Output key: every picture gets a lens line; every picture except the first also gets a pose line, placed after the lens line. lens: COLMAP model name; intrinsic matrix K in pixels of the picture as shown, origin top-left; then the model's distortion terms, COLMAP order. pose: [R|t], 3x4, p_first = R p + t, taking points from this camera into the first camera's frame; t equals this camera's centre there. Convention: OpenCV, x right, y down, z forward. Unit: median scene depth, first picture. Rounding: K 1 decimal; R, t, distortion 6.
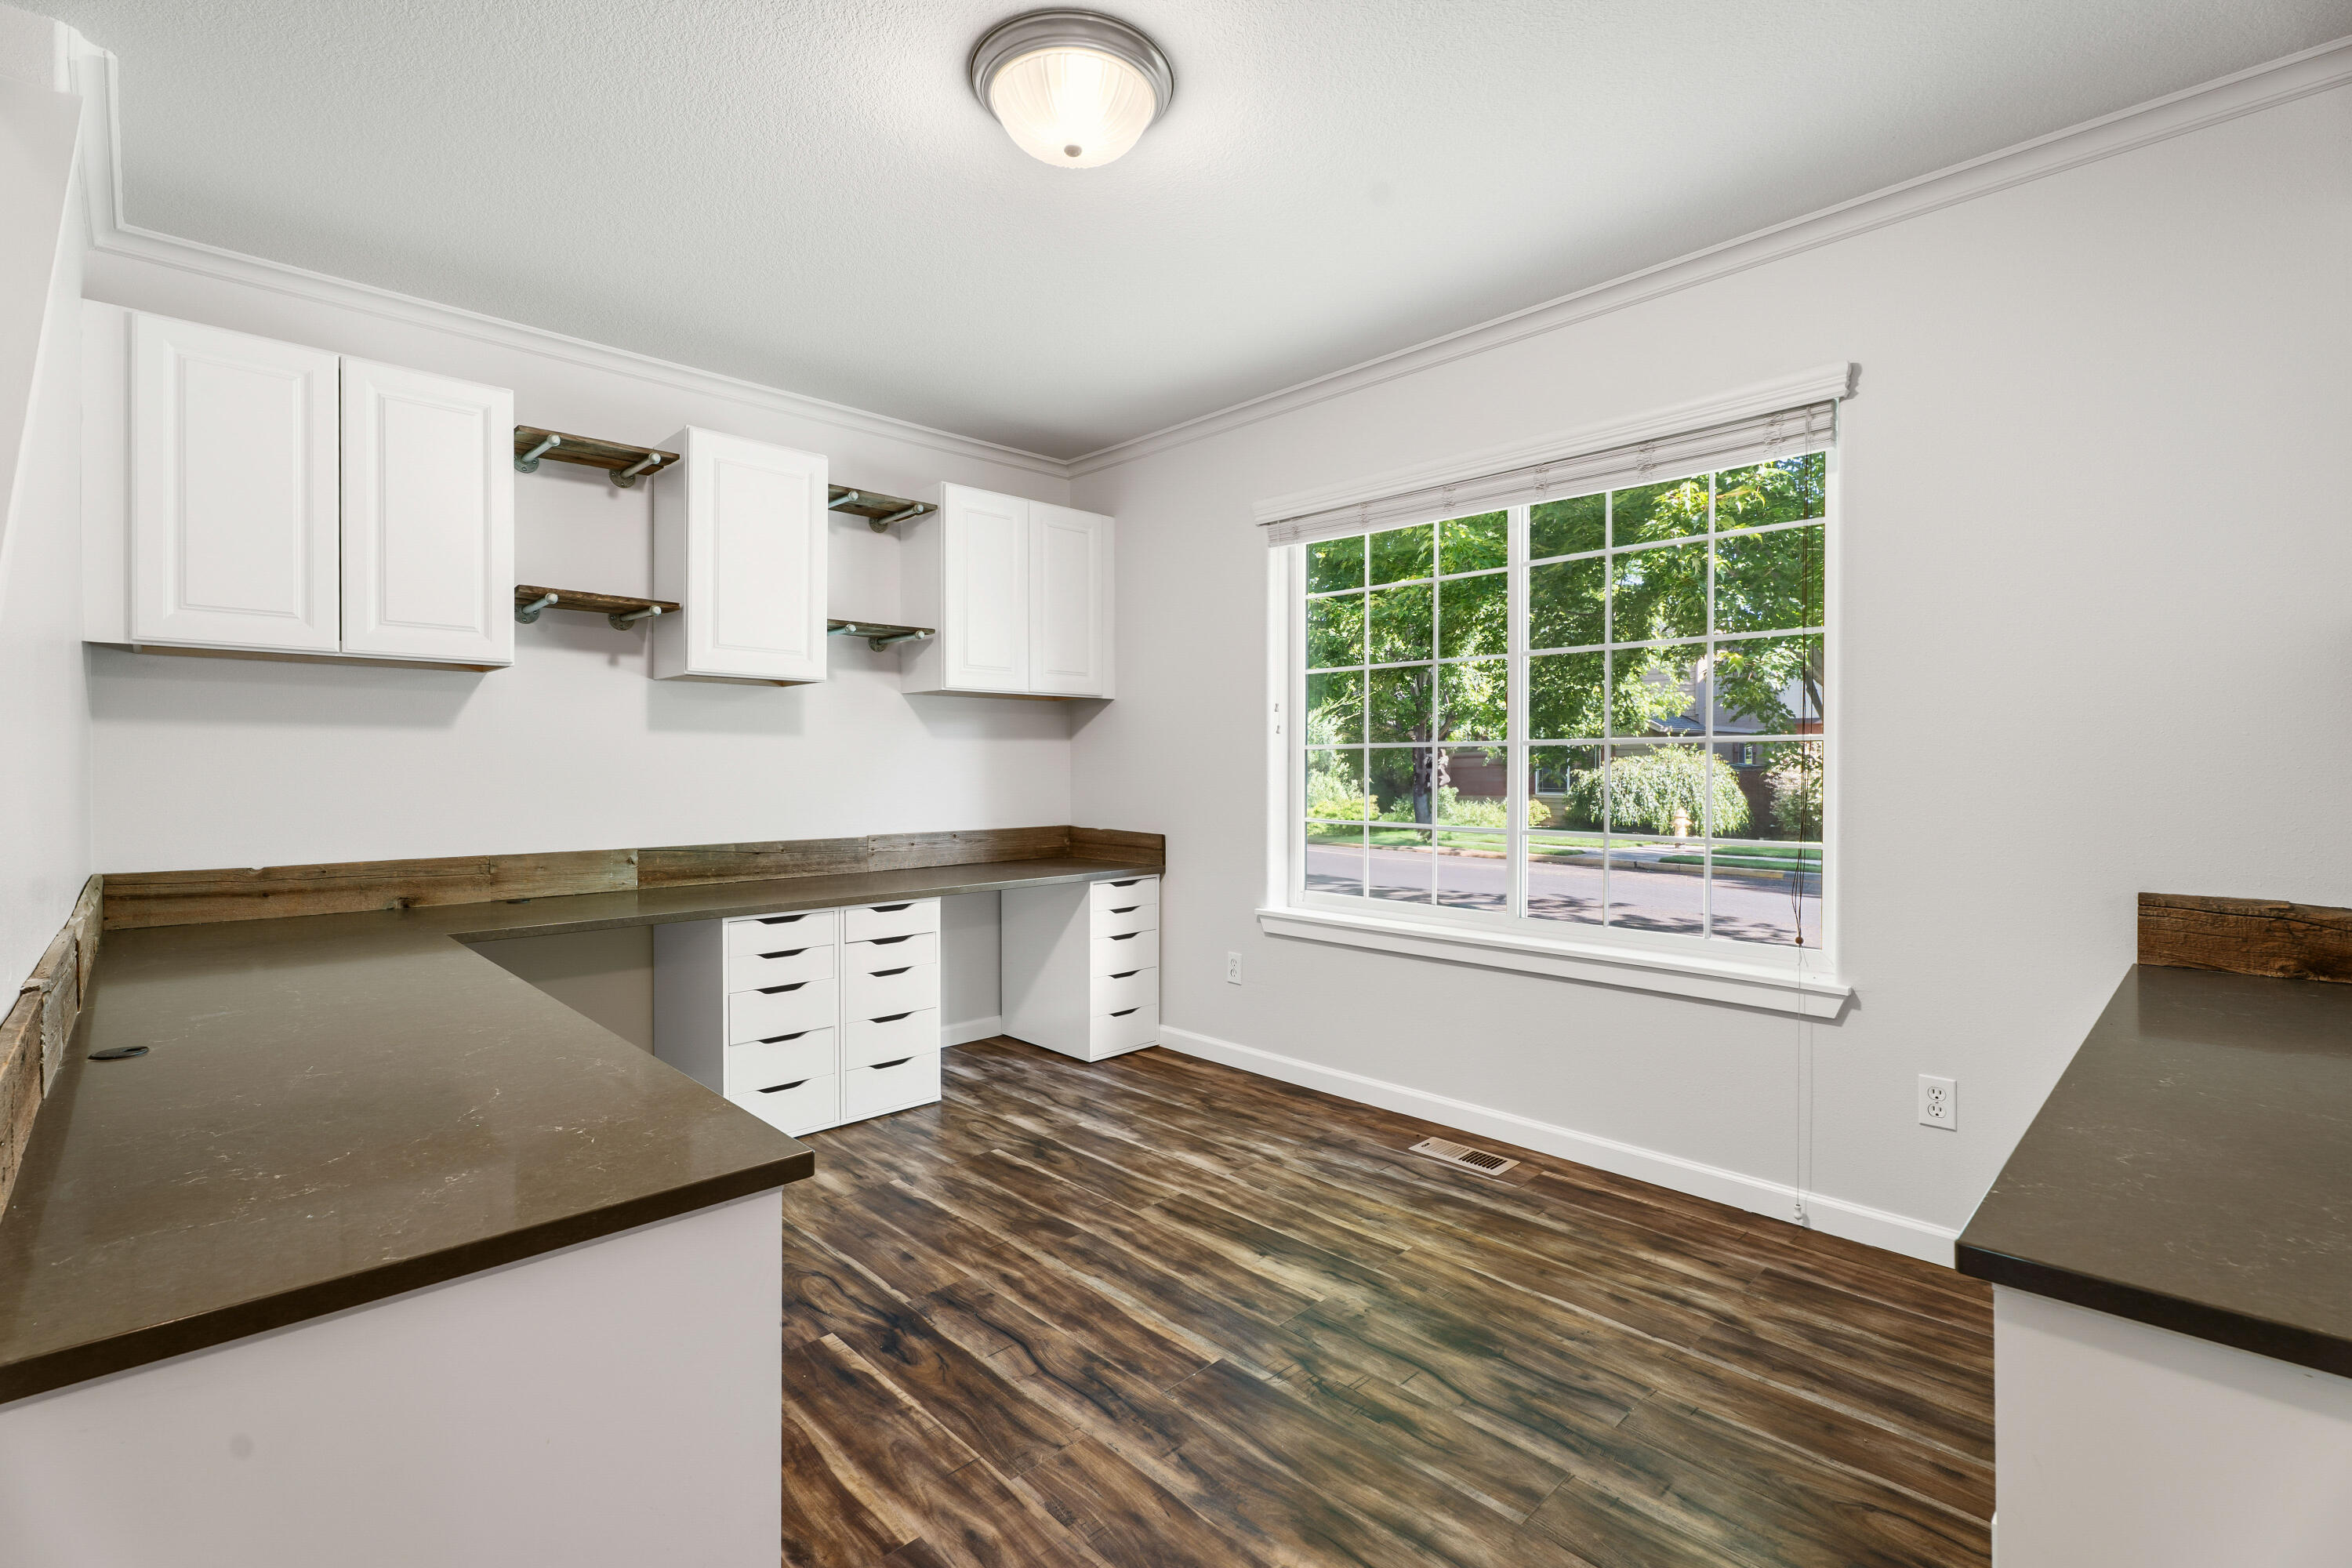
lens RADIAL K [[1050.0, 0, 1175.7], [0, 1050.0, 777.9], [0, 0, 1]] dist [-0.003308, 0.001086]
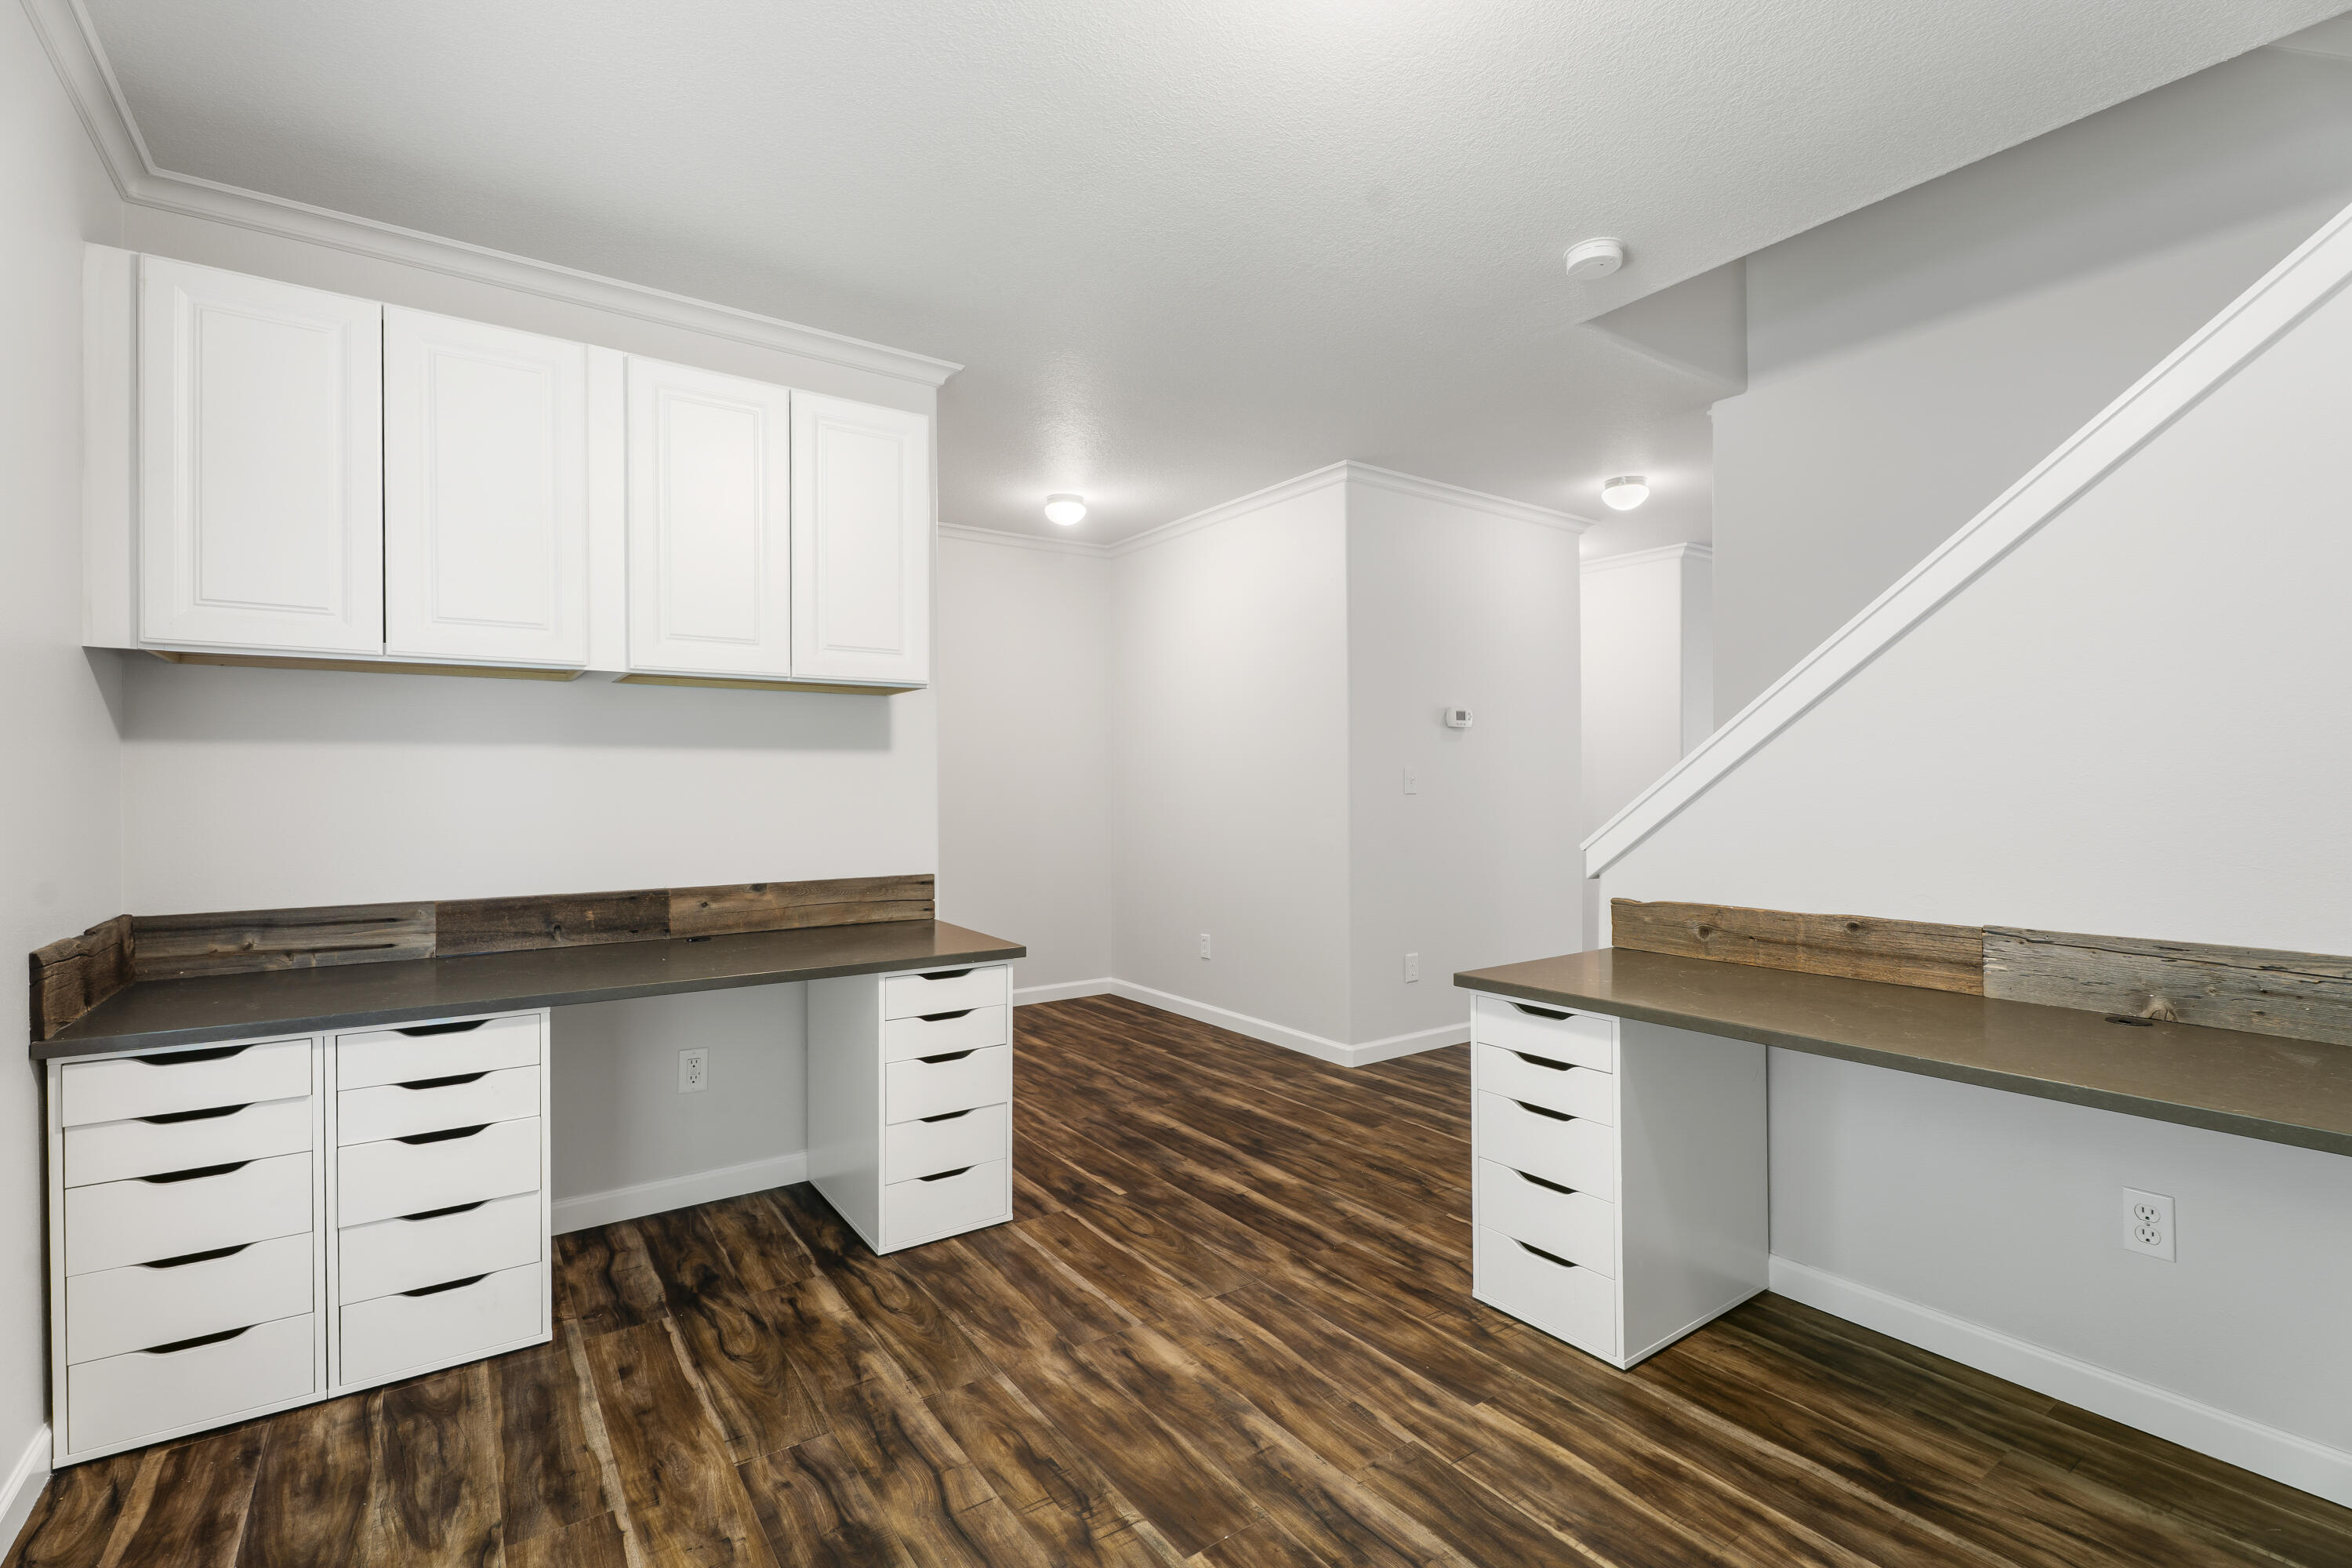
lens RADIAL K [[1050.0, 0, 1174.3], [0, 1050.0, 782.6], [0, 0, 1]] dist [-0.003308, 0.001086]
pose [[-0.987788, 0.002805, 0.155782, -0.076625], [0.004017, 0.999964, 0.007469, -0.025727], [-0.155755, 0.008004, -0.987763, 1.955709]]
